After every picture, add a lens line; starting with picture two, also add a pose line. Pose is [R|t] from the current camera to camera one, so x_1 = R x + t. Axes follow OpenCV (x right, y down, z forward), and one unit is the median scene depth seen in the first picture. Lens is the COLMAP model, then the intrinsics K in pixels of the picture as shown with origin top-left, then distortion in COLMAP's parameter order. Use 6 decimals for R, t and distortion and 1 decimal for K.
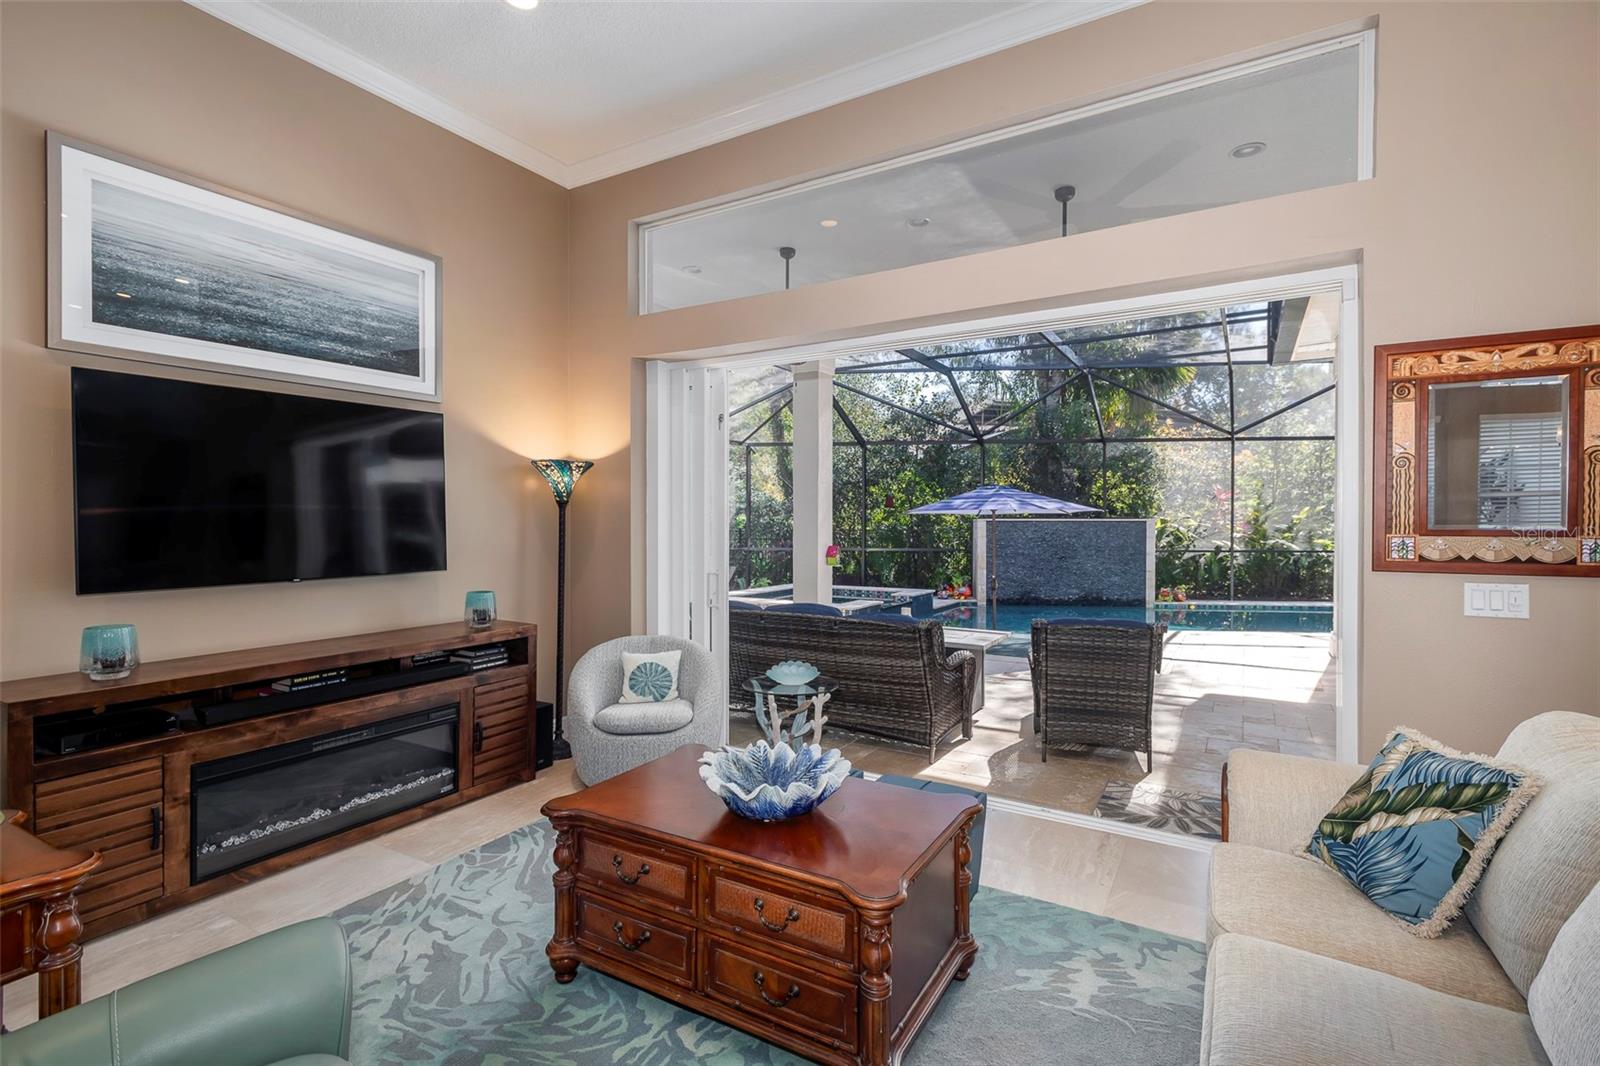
lens RADIAL K [[757.1, 0, 796.3], [0, 757.1, 520.8], [0, 0, 1]] dist [0.012298, -0.000328]
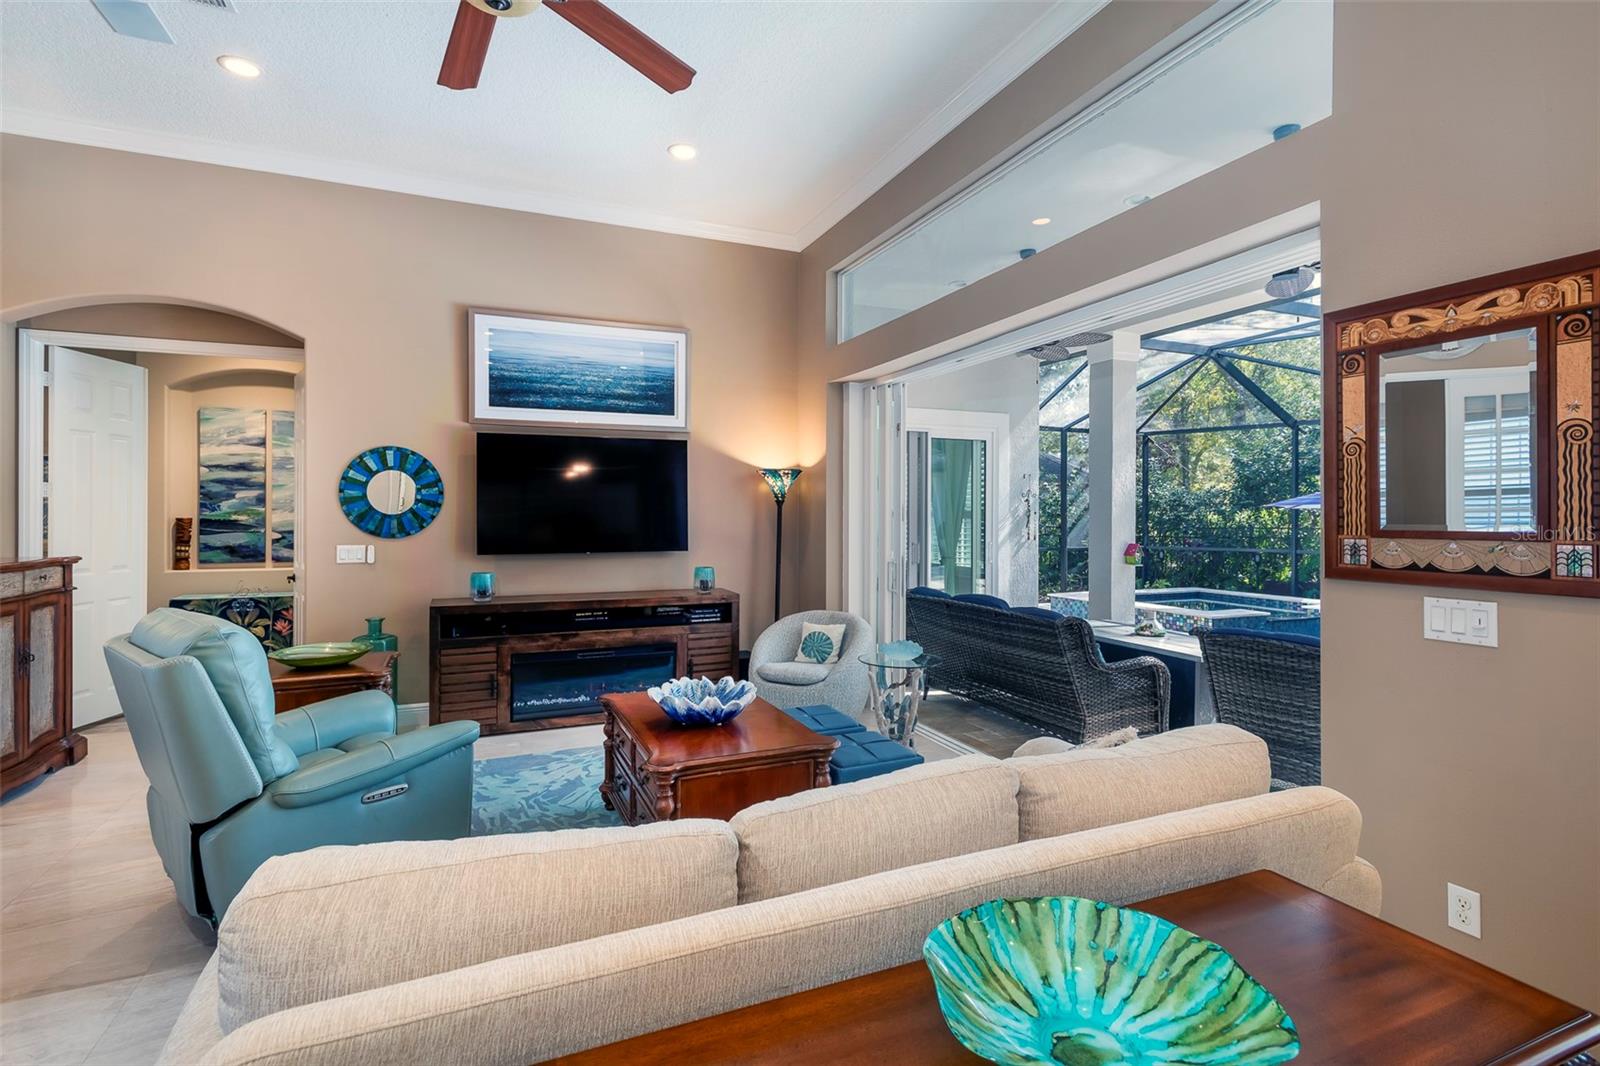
lens RADIAL K [[771.0, 0, 795.0], [0, 771.0, 513.3], [0, 0, 1]] dist [0.015691, -0.000311]
pose [[0.803520, 0.000686, -0.595277, 0.729845], [-0.003153, 0.999990, -0.003103, -0.001752], [0.595269, 0.004370, 0.803515, -0.044158]]
